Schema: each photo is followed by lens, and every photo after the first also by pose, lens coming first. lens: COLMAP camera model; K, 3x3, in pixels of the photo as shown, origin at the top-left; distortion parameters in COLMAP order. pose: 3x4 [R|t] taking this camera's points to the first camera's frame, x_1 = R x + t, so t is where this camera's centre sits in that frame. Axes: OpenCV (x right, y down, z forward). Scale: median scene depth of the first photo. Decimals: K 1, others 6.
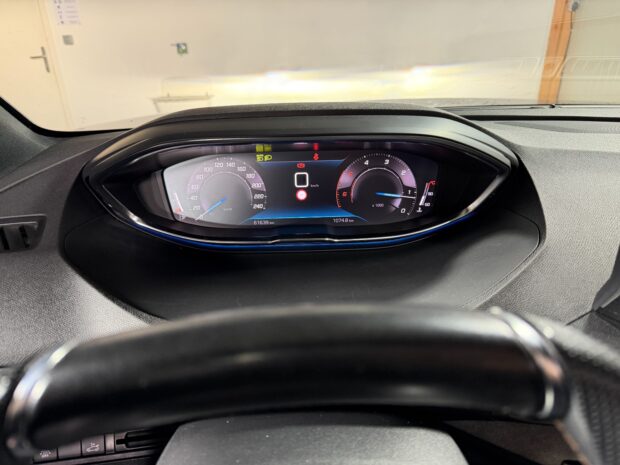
lens RADIAL K [[436.6, 0, 310.0], [0, 436.6, 232.5], [0, 0, 1]] dist [0.034981, -0.044034]
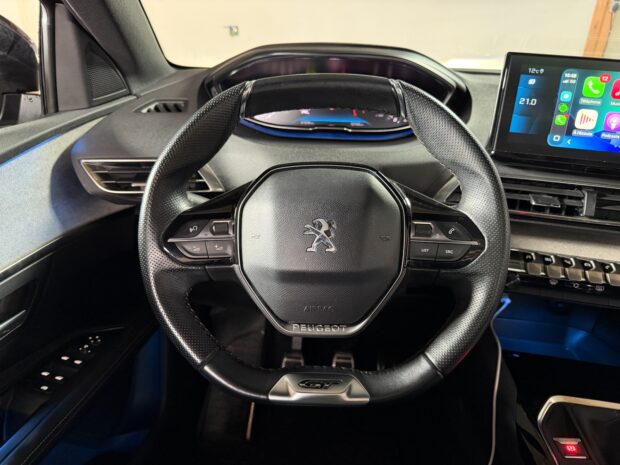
lens RADIAL K [[444.1, 0, 310.0], [0, 444.1, 232.5], [0, 0, 1]] dist [0.024061, -0.048378]
pose [[0.994735, 0.075818, -0.068942, 0.046764], [-0.075010, 0.997081, 0.014238, 0.354261], [0.069821, -0.008991, 0.997519, -0.628454]]
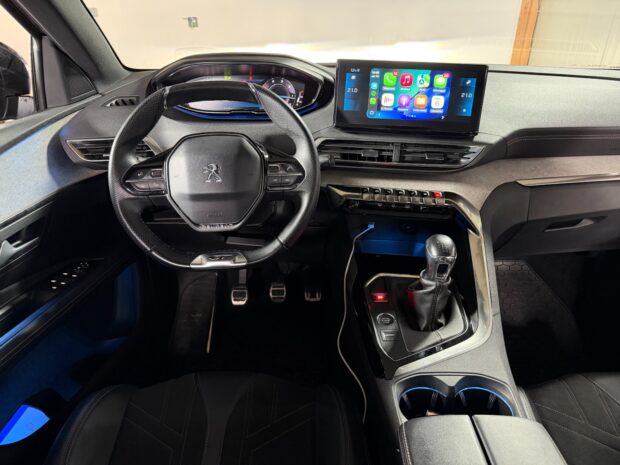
lens RADIAL K [[436.6, 0, 310.0], [0, 436.6, 232.5], [0, 0, 1]] dist [0.034981, -0.044034]
pose [[0.999556, 0.023082, -0.018845, 0.366307], [-0.022110, 0.998492, 0.050240, 0.486569], [0.019977, -0.049801, 0.998559, -1.258540]]
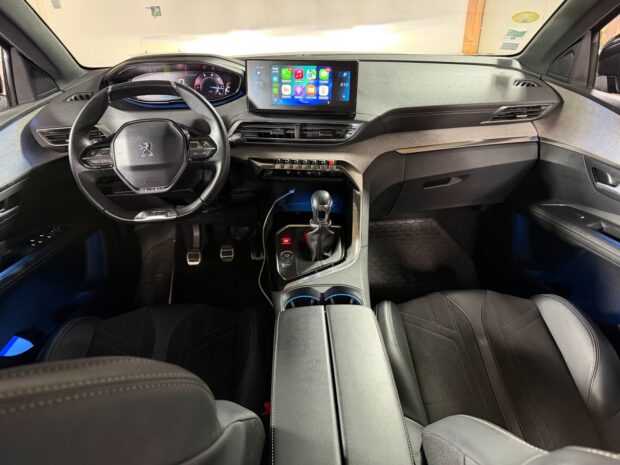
lens RADIAL K [[436.6, 0, 310.0], [0, 436.6, 232.5], [0, 0, 1]] dist [0.034981, -0.044034]
pose [[0.999646, -0.019571, 0.018026, 0.698603], [0.017924, 0.996011, 0.087409, 0.579640], [-0.019665, -0.087055, 0.996009, -1.807923]]
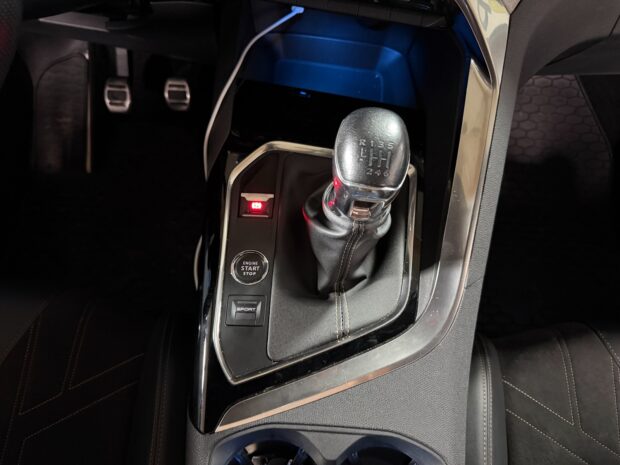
lens RADIAL K [[444.1, 0, 310.0], [0, 444.1, 232.5], [0, 0, 1]] dist [0.024061, -0.048378]
pose [[0.995893, 0.090531, 0.001123, 0.719856], [-0.074449, 0.811795, 0.579177, 0.364955], [0.051522, -0.576882, 0.815201, -0.283814]]
